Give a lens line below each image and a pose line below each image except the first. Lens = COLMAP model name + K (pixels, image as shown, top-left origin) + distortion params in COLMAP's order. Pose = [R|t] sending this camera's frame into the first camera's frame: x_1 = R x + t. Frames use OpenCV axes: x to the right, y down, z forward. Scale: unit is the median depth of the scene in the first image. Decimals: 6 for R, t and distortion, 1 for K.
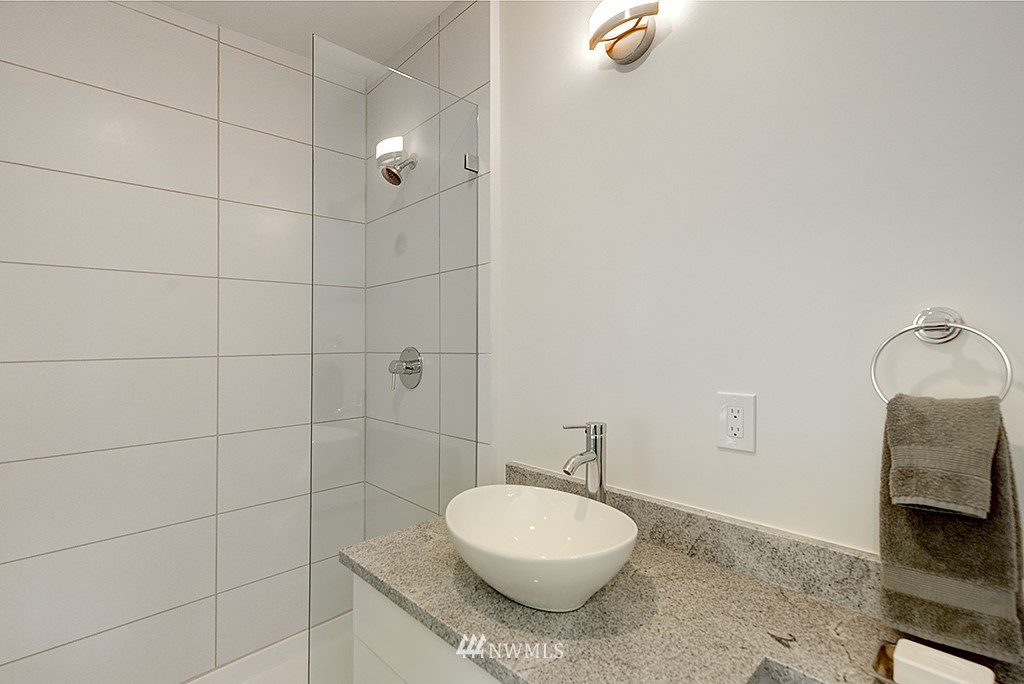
lens RADIAL K [[468.2, 0, 512.1], [0, 468.2, 339.5], [0, 0, 1]] dist [0.001052, -0.000064]
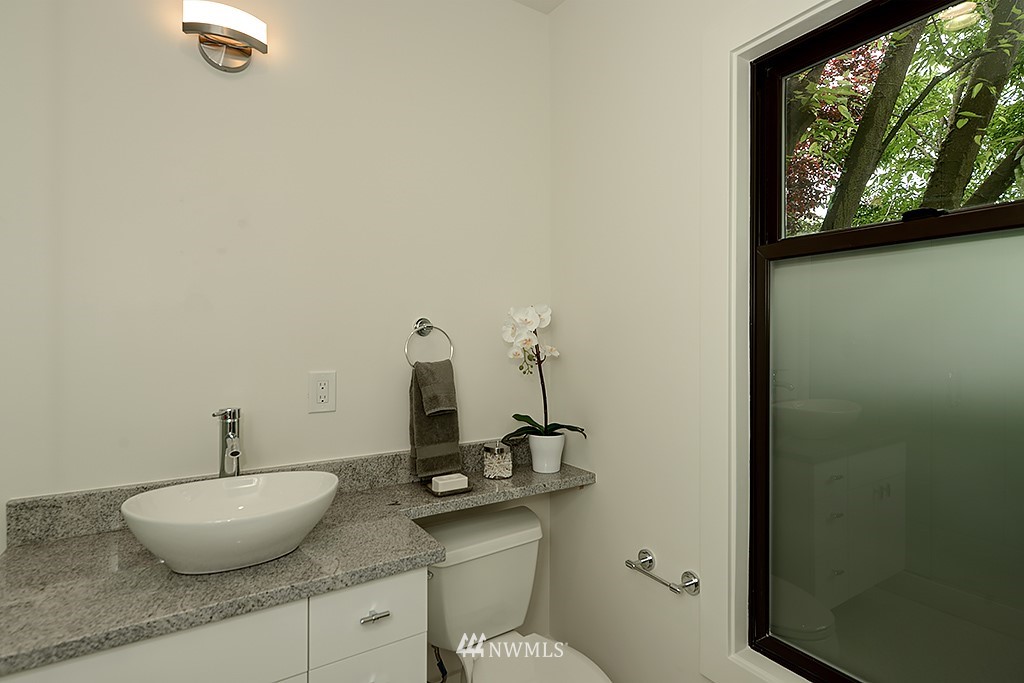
lens RADIAL K [[526.4, 0, 512.0], [0, 526.4, 339.7], [0, 0, 1]] dist [-0.006048, -0.000326]
pose [[0.219407, -0.007613, 0.975604, -0.983787], [-0.005568, 0.999943, 0.009055, 0.002622], [-0.975617, -0.007419, 0.219353, 0.109155]]
